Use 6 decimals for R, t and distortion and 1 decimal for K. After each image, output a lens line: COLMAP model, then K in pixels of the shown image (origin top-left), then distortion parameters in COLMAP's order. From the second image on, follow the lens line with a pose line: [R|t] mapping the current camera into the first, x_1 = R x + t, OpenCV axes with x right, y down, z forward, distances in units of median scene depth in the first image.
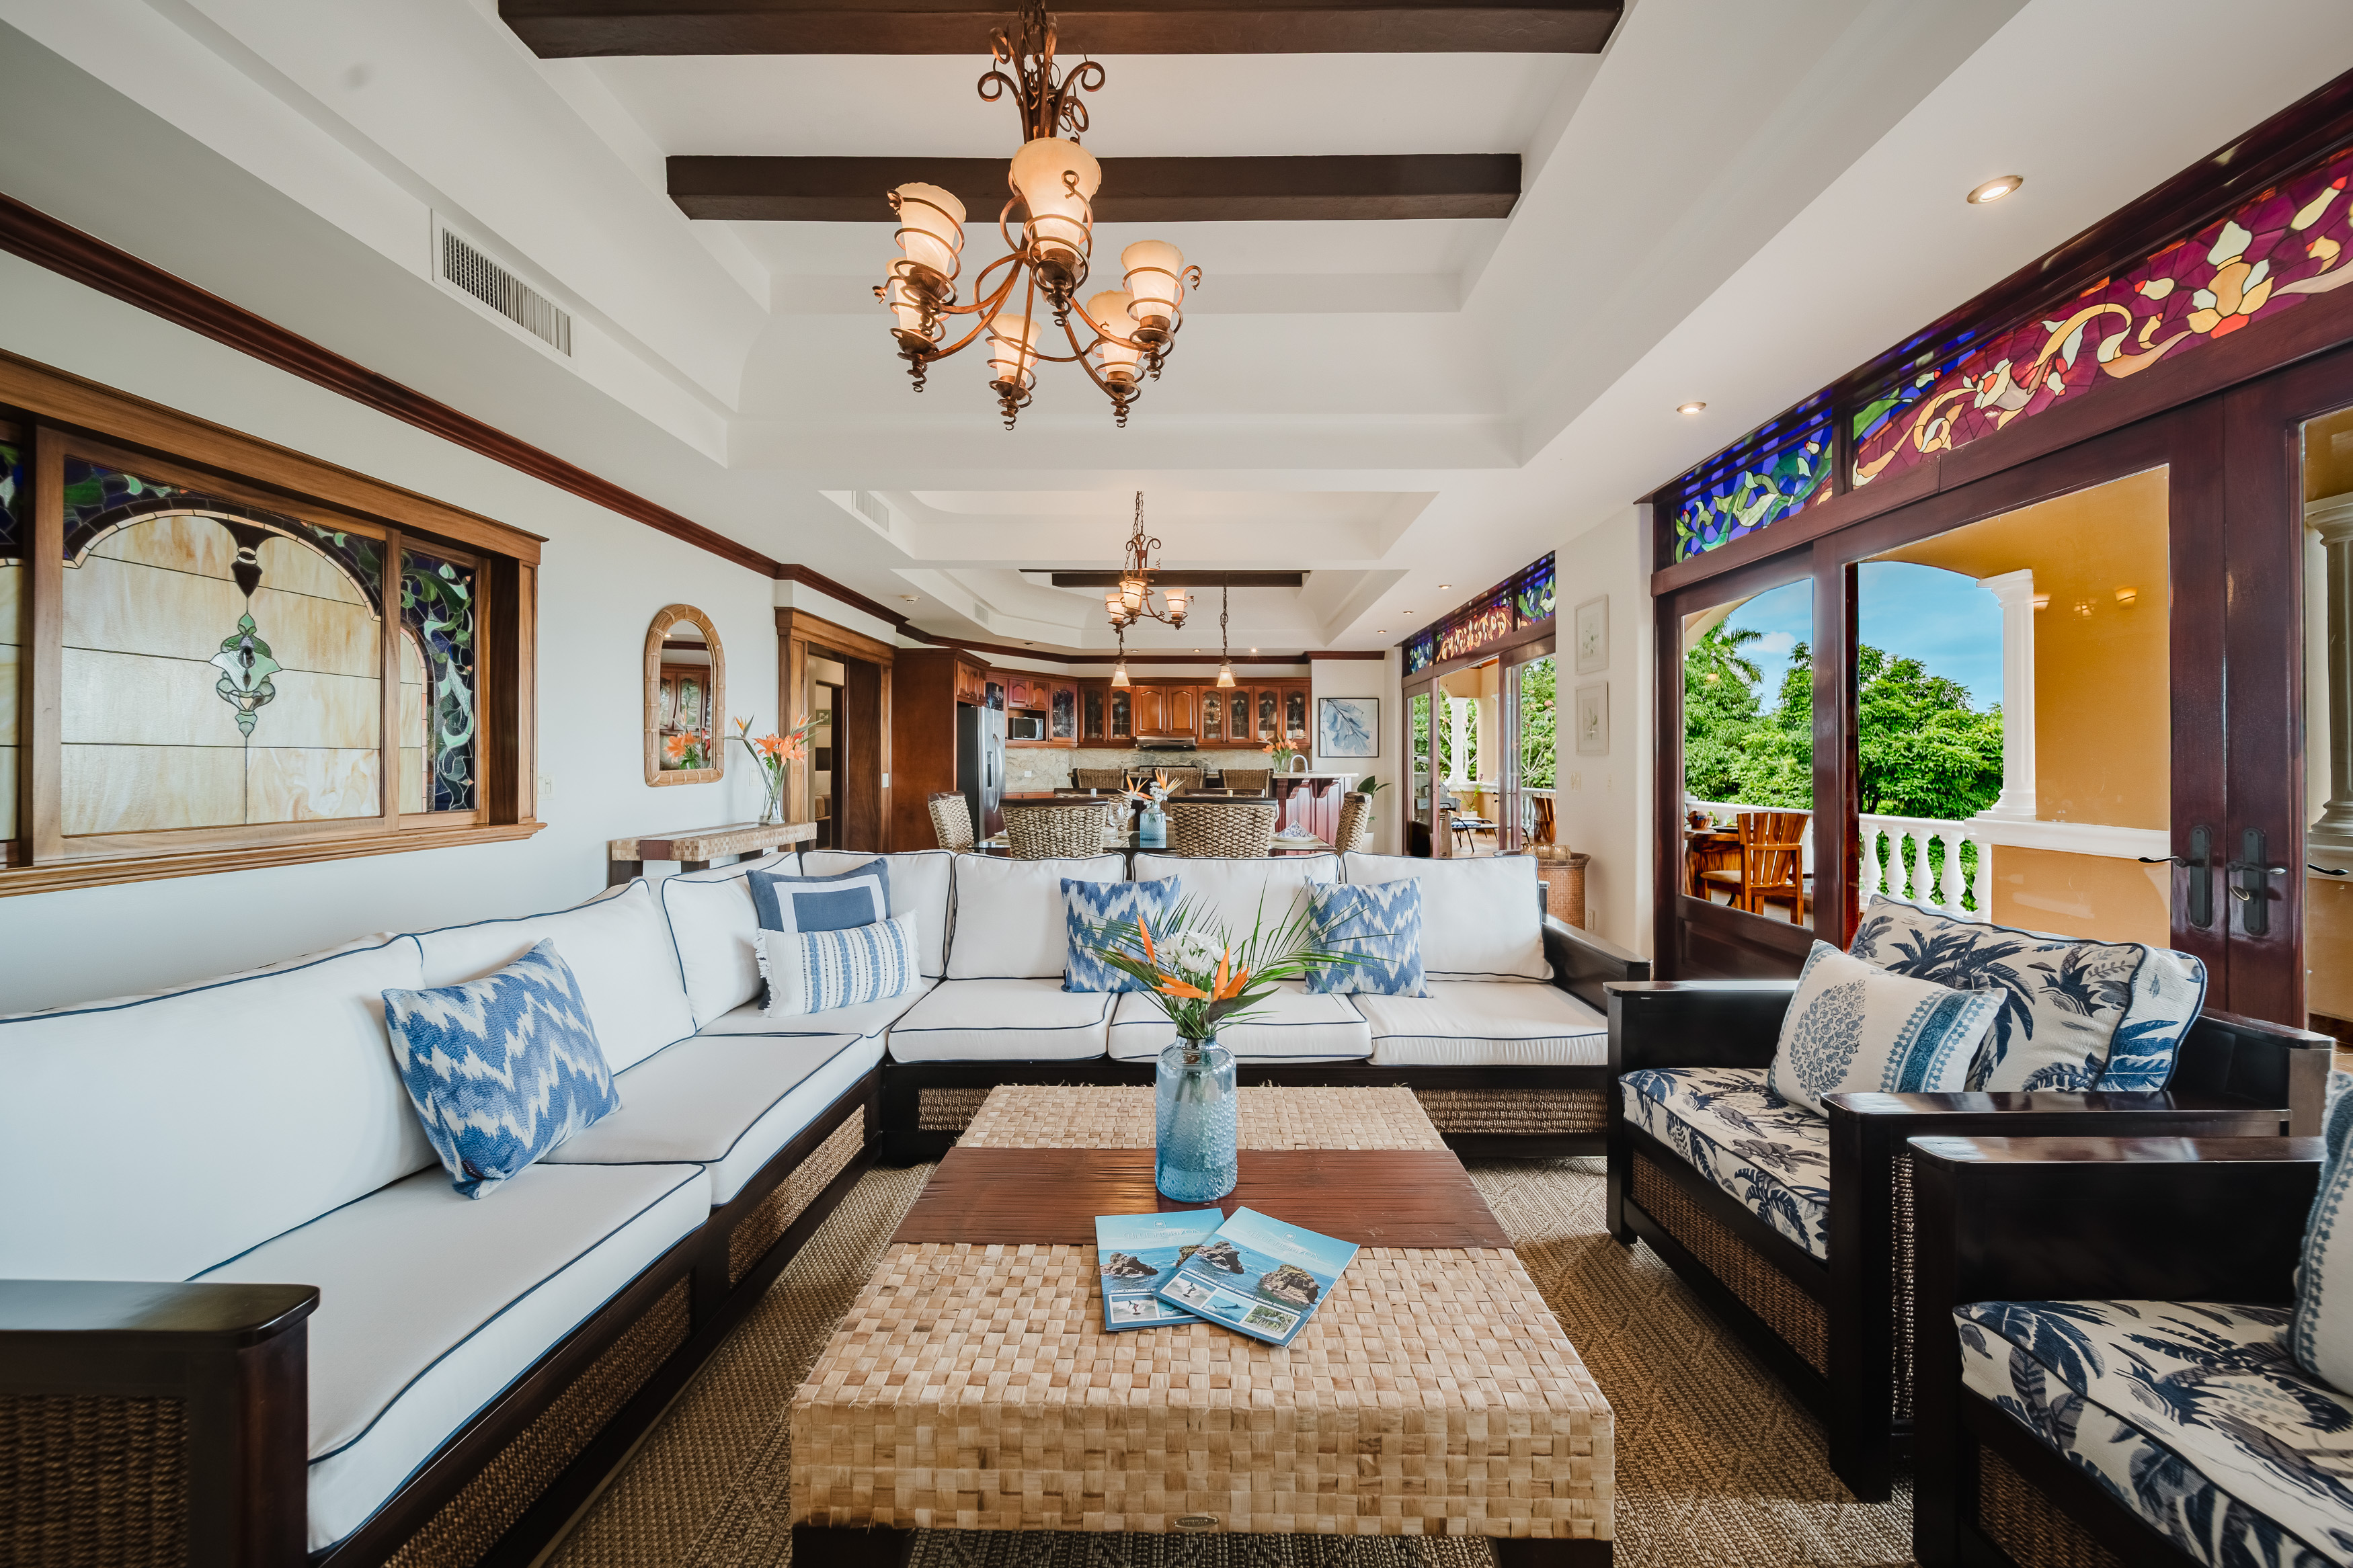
lens RADIAL K [[841.2, 0, 1185.7], [0, 841.2, 755.9], [0, 0, 1]] dist [-0.001226, -0.001660]
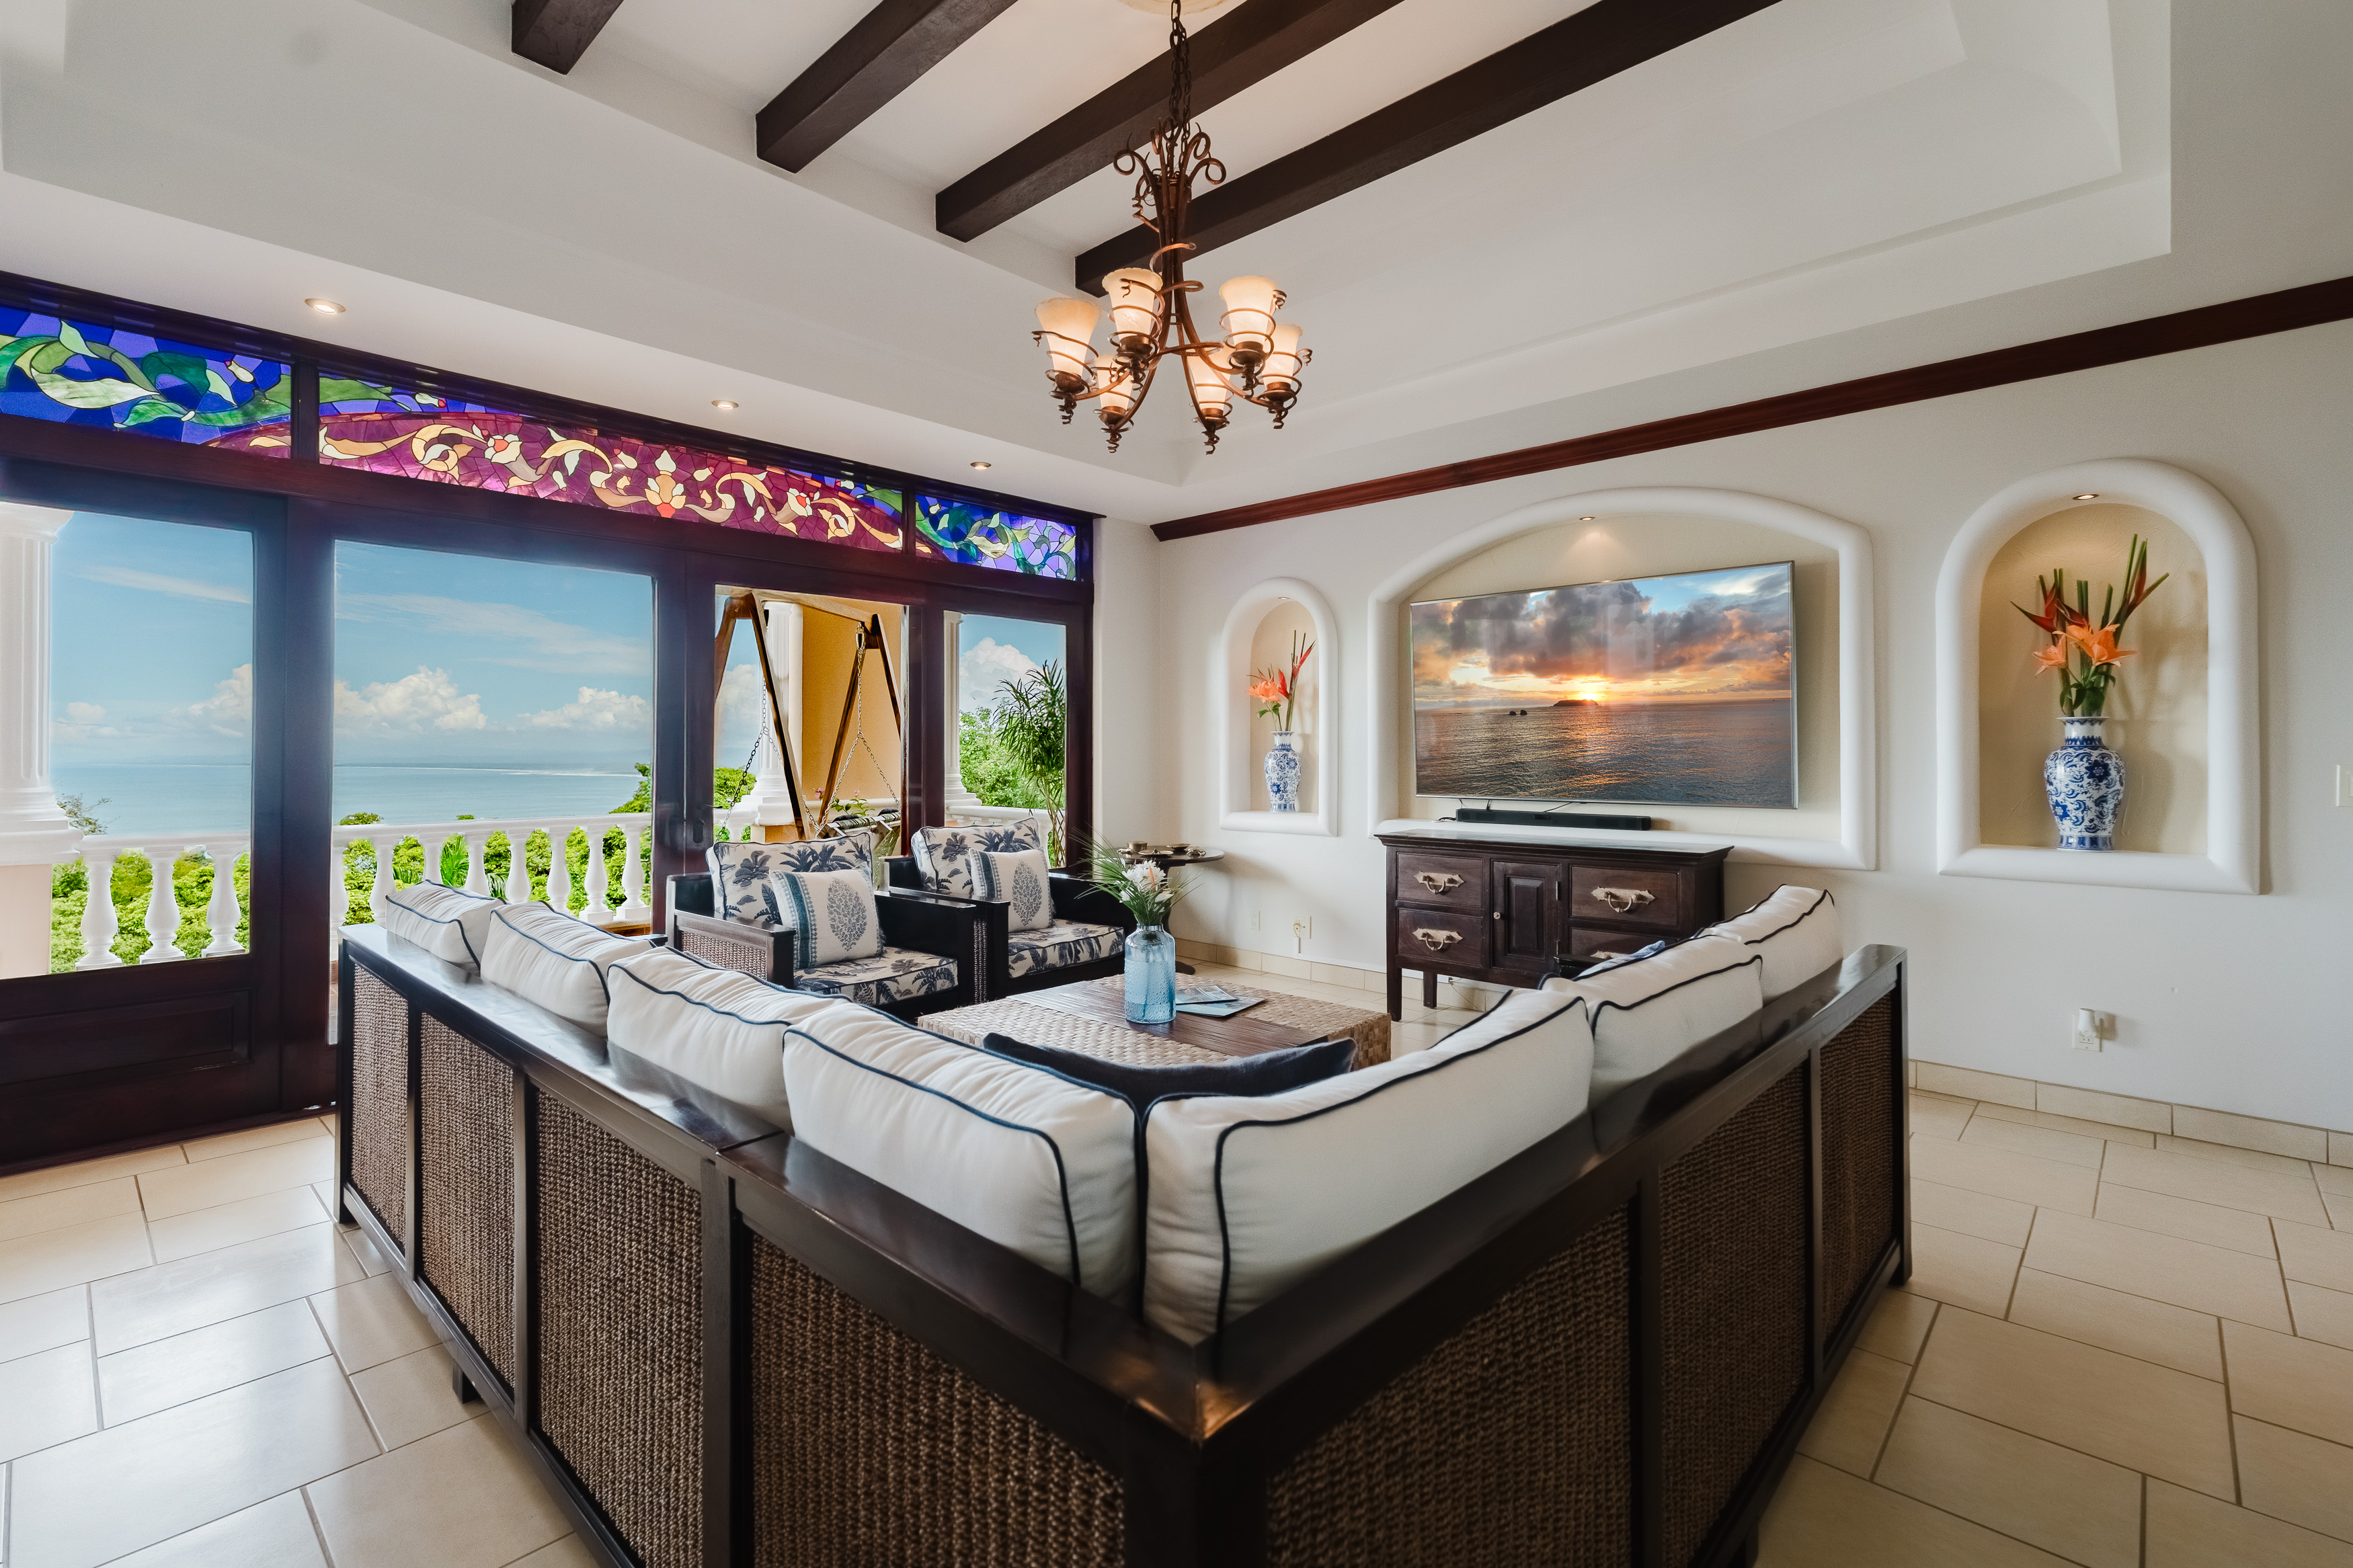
lens RADIAL K [[1065.3, 0, 1166.0], [0, 1065.3, 743.4], [0, 0, 1]] dist [0.006918, -0.000553]
pose [[-0.743760, 0.005892, 0.668421, -0.711550], [-0.005207, 0.999880, -0.014608, 0.010244], [-0.668426, -0.014345, -0.743640, 1.309868]]
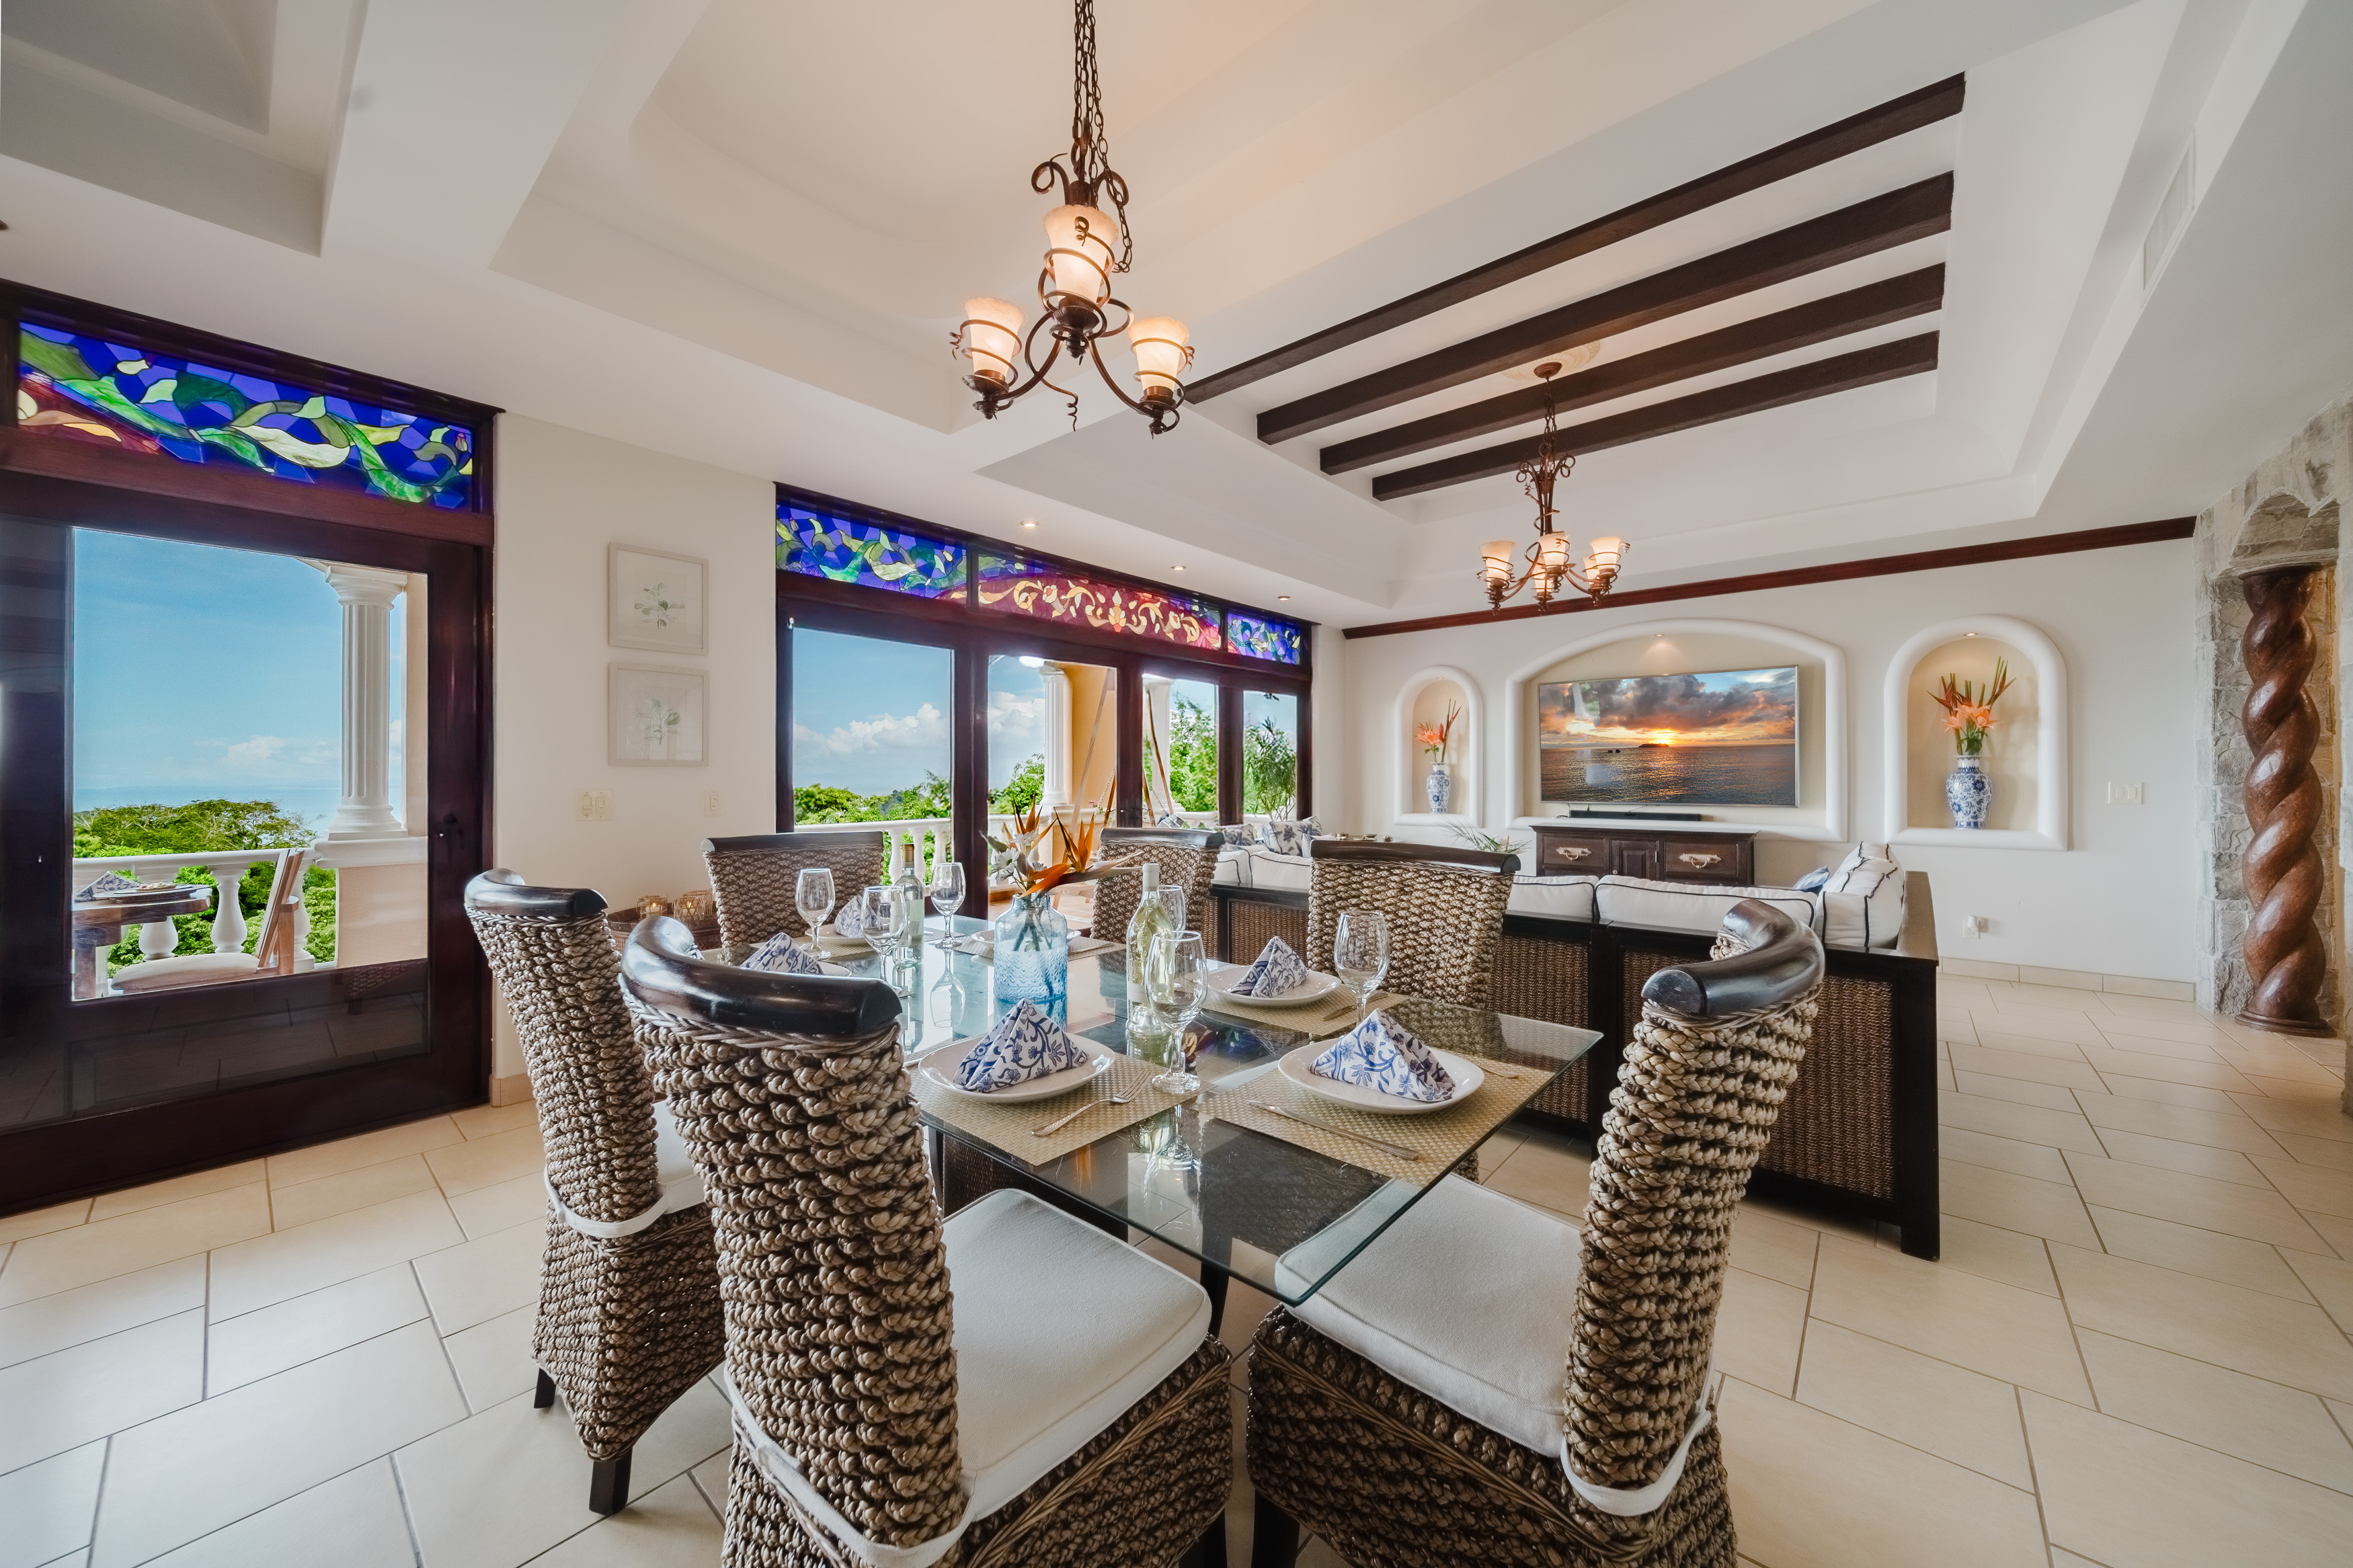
lens RADIAL K [[830.8, 0, 1183.2], [0, 830.8, 768.1], [0, 0, 1]] dist [-0.001304, -0.000207]
pose [[-0.774156, 0.006566, 0.632960, -0.504987], [-0.003510, 0.999886, -0.014665, 0.013601], [-0.632985, -0.013575, -0.774045, 2.049976]]
